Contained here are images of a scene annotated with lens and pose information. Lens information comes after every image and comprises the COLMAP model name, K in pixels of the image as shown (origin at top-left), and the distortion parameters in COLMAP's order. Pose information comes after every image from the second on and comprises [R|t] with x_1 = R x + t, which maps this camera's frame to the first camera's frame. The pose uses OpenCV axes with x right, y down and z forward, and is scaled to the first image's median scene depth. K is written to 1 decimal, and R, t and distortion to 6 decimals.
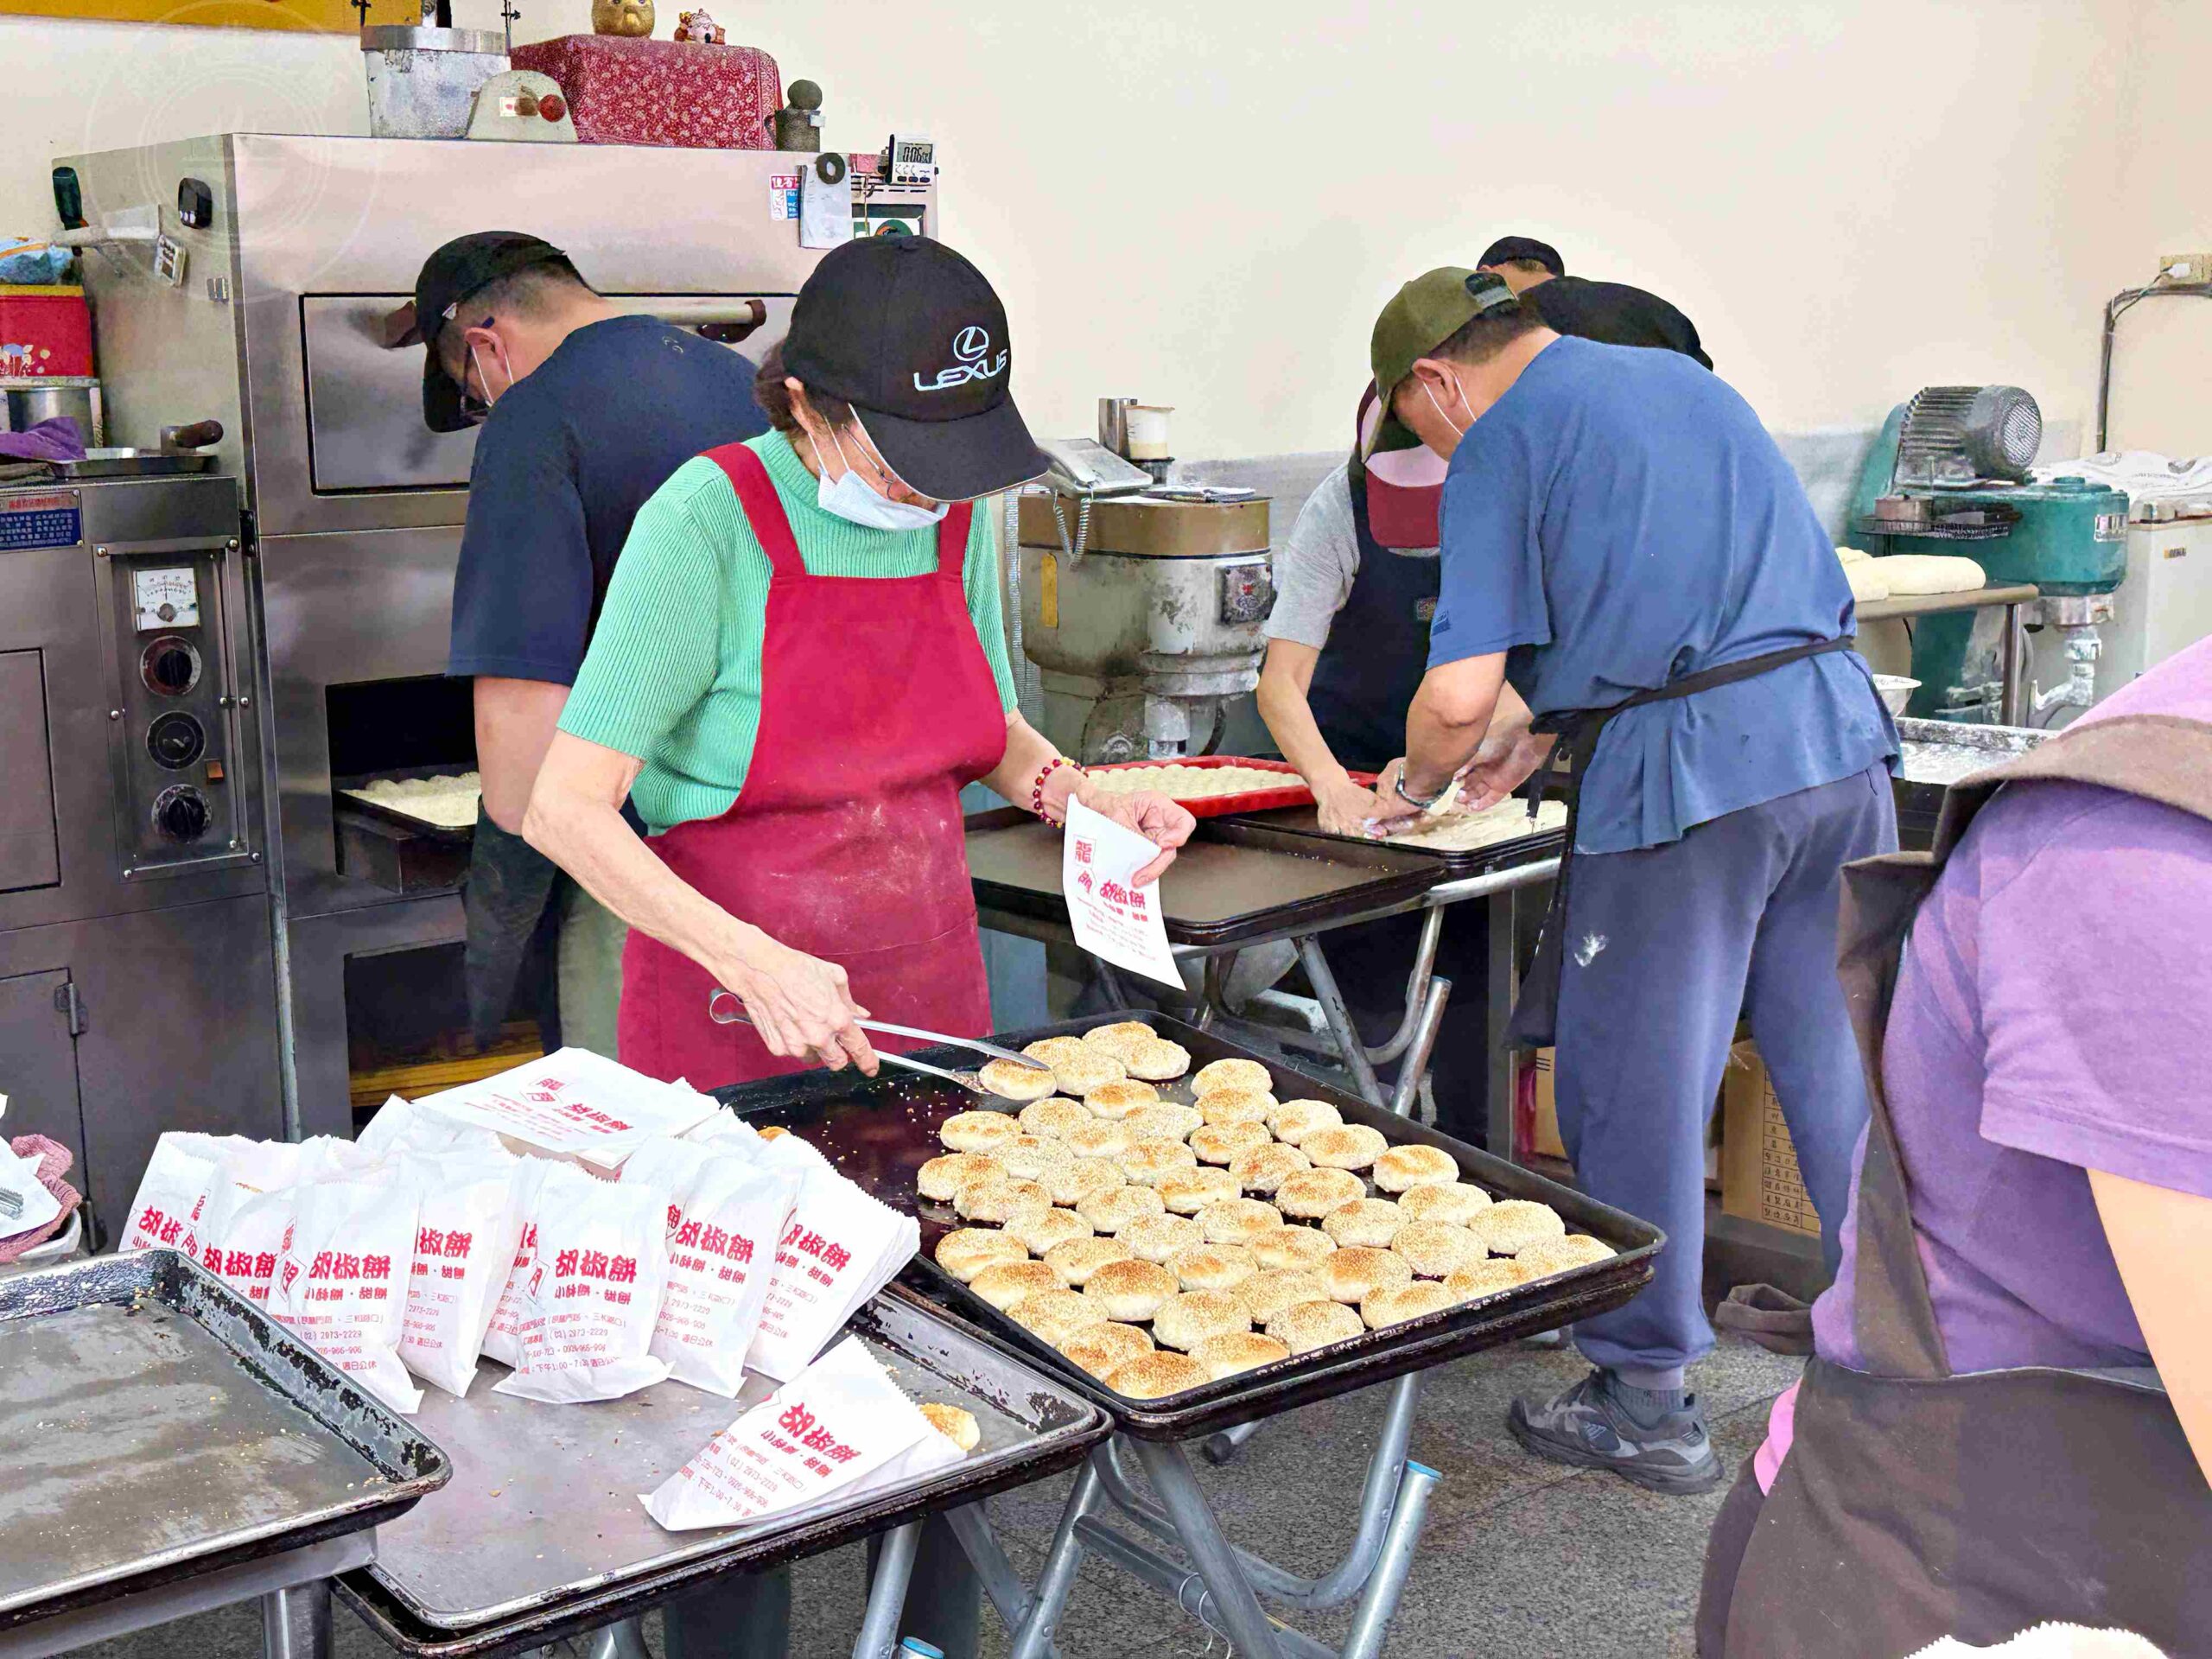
lens RADIAL K [[2751.4, 0, 1115.5], [0, 2751.4, 827.4], [0, 0, 1]] dist [-0.016418, 0.000000]
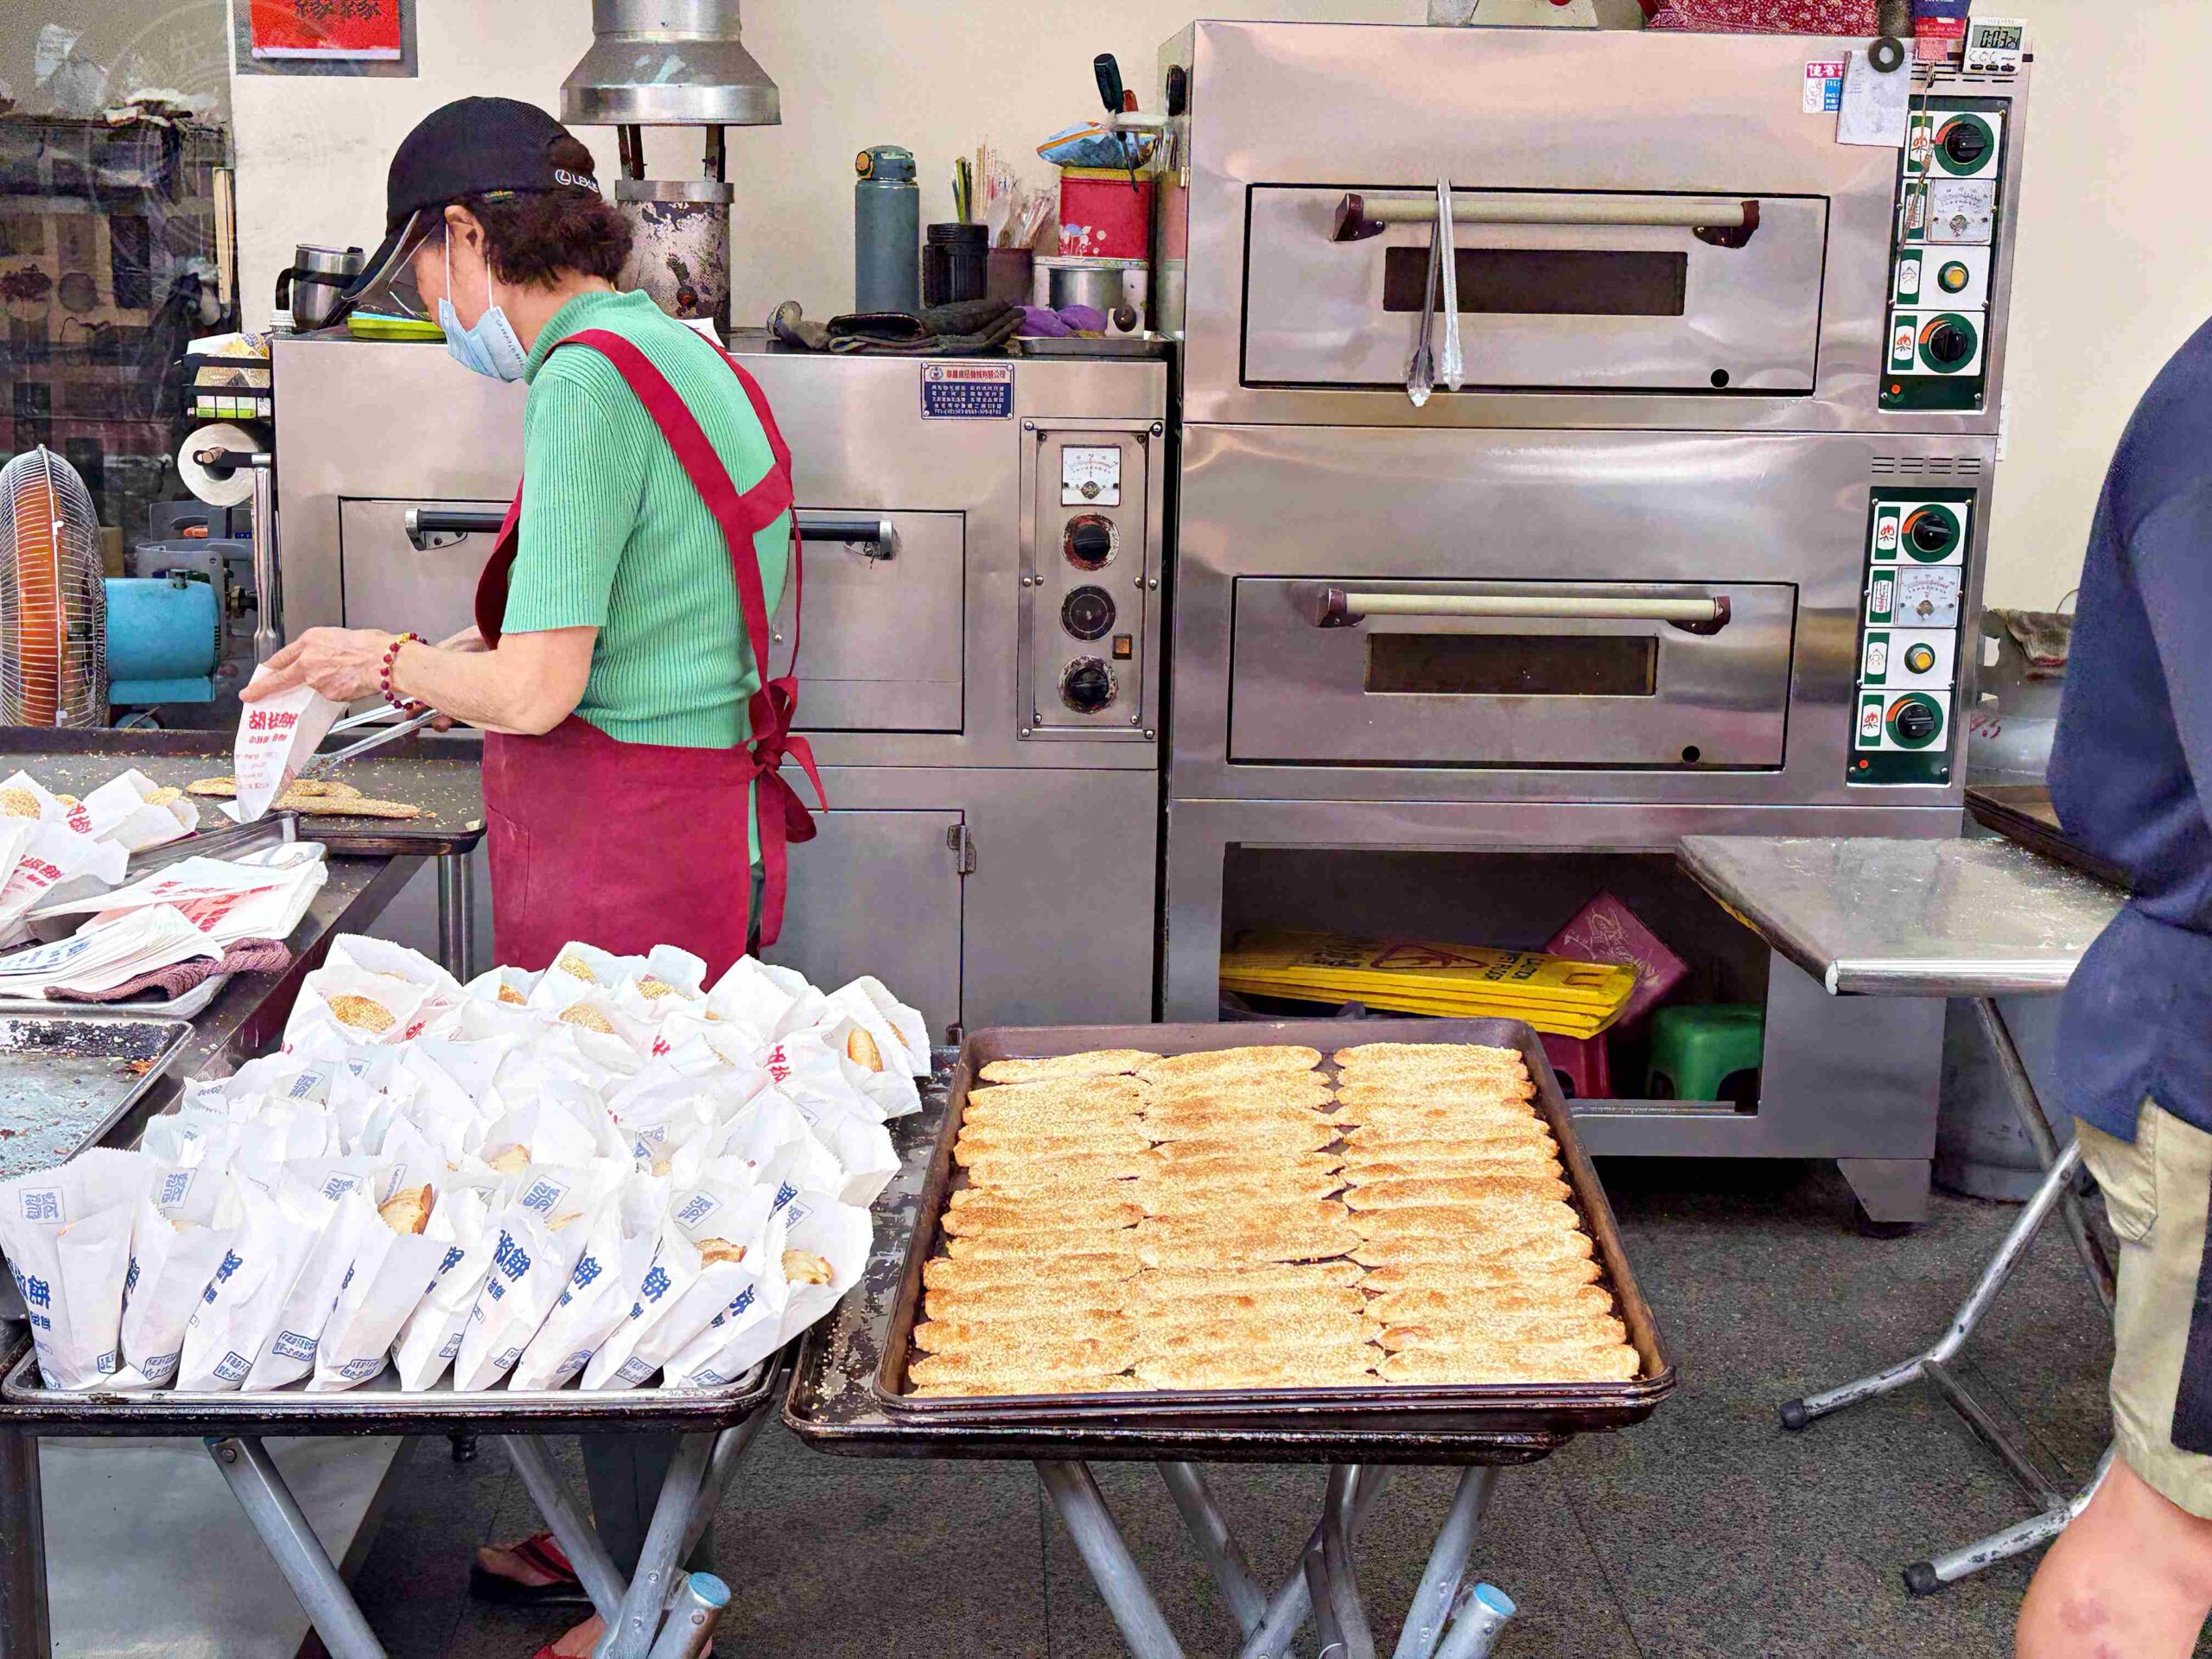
lens RADIAL K [[2828.5, 0, 1122.9], [0, 2828.5, 837.2], [0, 0, 1]] dist [0.052207, 0.000000]
pose [[0.804184, 0.157610, -0.573103, 0.273445], [-0.140207, 0.987294, 0.074777, -0.027263], [0.577607, 0.020219, 0.816064, 0.122576]]
